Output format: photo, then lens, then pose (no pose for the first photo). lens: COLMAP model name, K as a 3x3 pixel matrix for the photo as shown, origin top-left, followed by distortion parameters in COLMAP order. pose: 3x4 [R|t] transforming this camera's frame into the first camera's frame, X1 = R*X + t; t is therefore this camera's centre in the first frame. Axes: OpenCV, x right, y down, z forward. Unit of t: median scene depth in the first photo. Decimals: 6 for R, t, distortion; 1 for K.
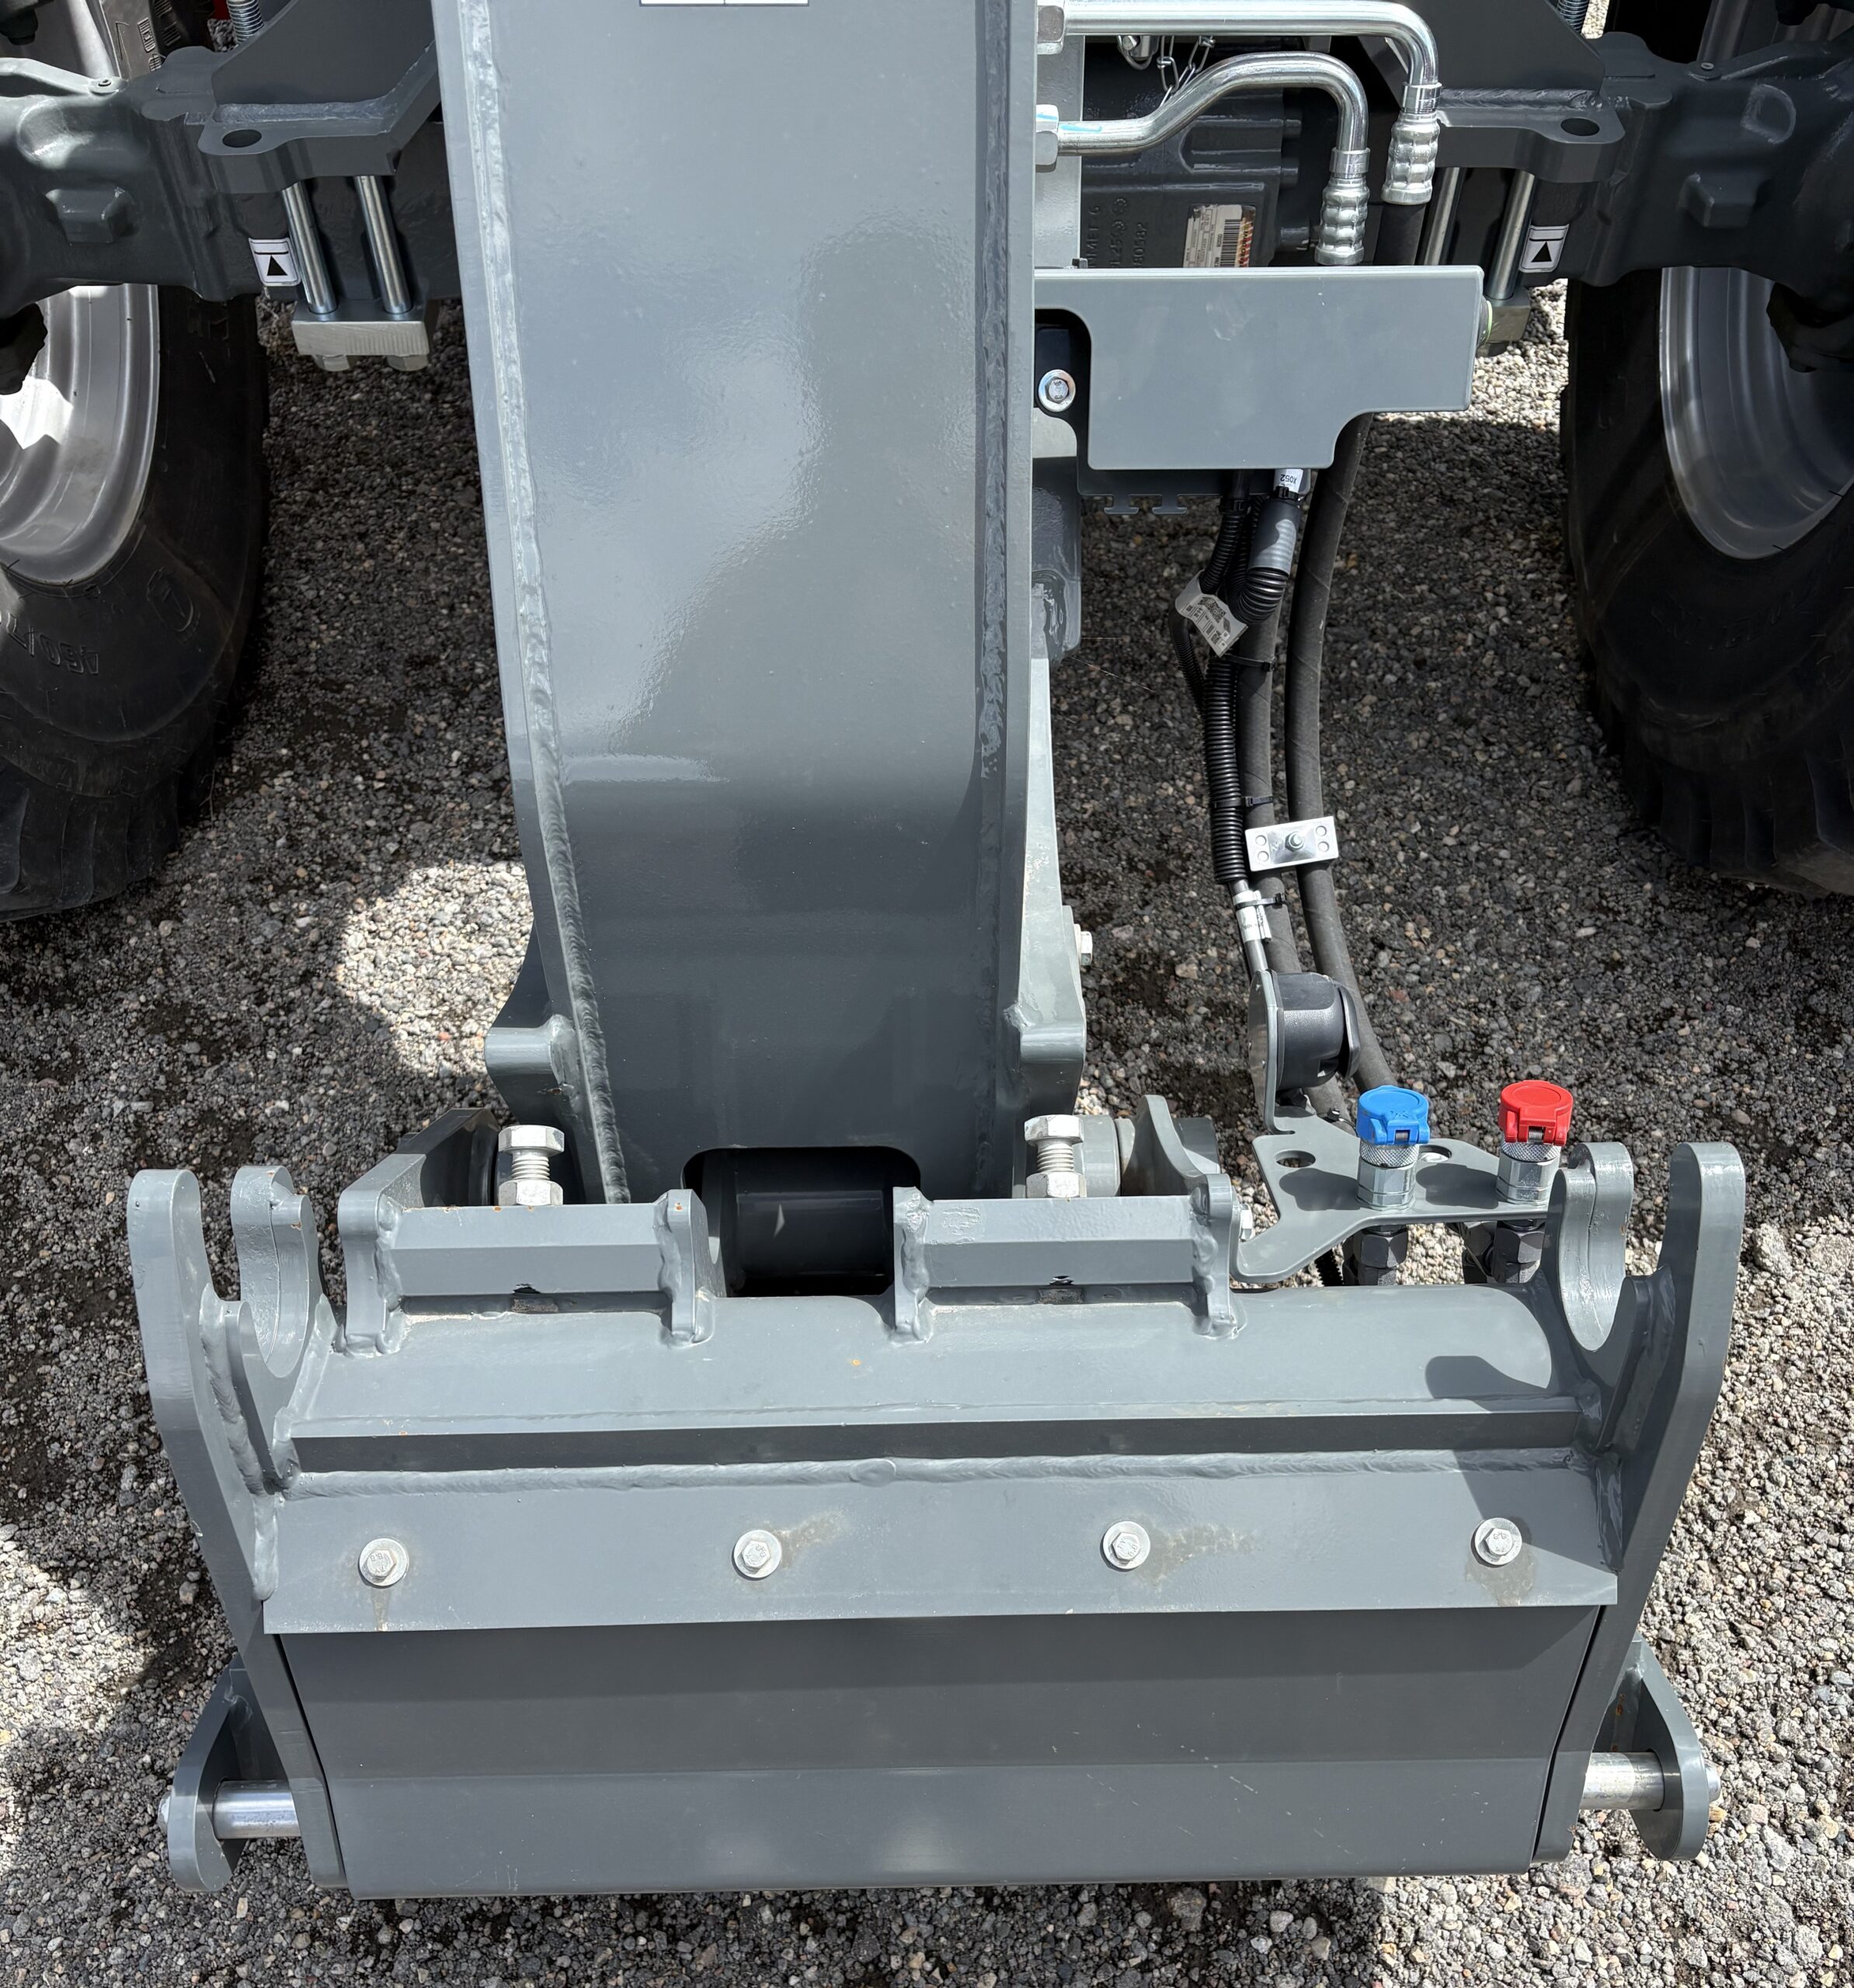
lens RADIAL K [[1666.2, 0, 941.6], [0, 1666.2, 996.0], [0, 0, 1]] dist [0.016662, -0.028752]
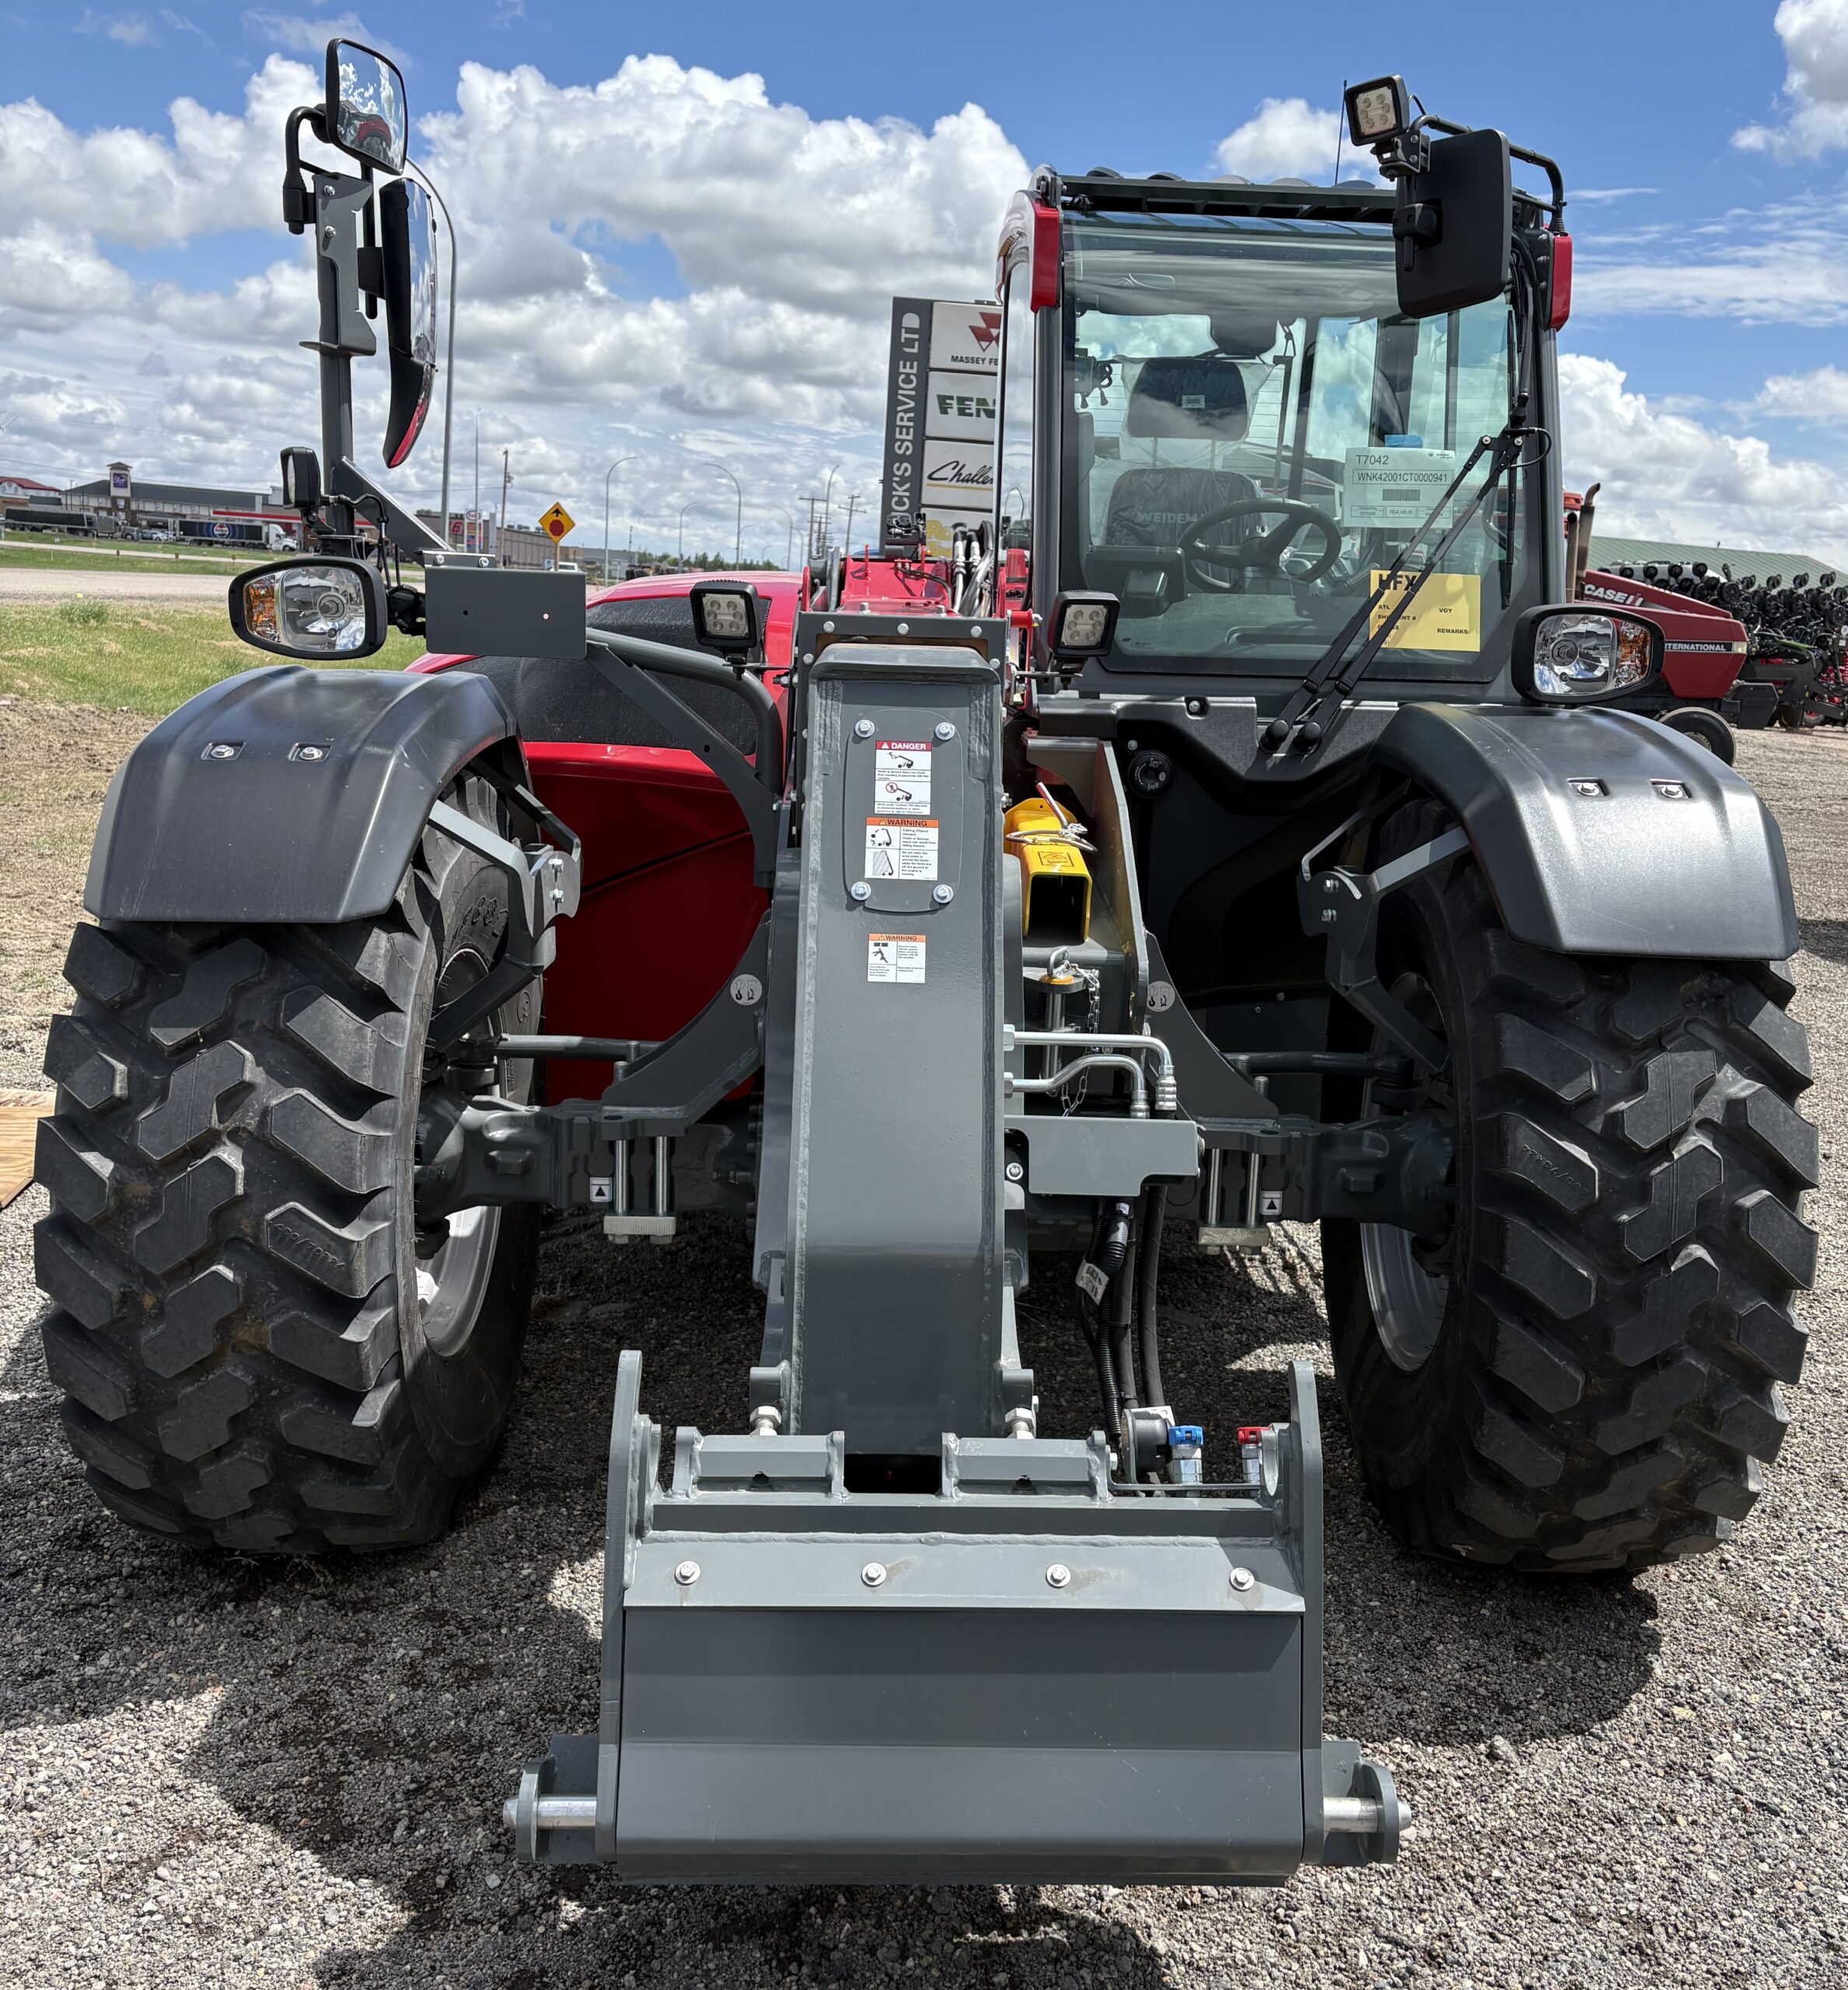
lens RADIAL K [[1720.9, 0, 994.0], [0, 1720.9, 994.6], [0, 0, 1]] dist [0.128445, -0.359209]
pose [[0.998860, 0.026099, 0.039958, -0.040929], [0.008425, 0.727671, -0.685874, 0.751960], [-0.046977, 0.685429, 0.726622, -0.596619]]
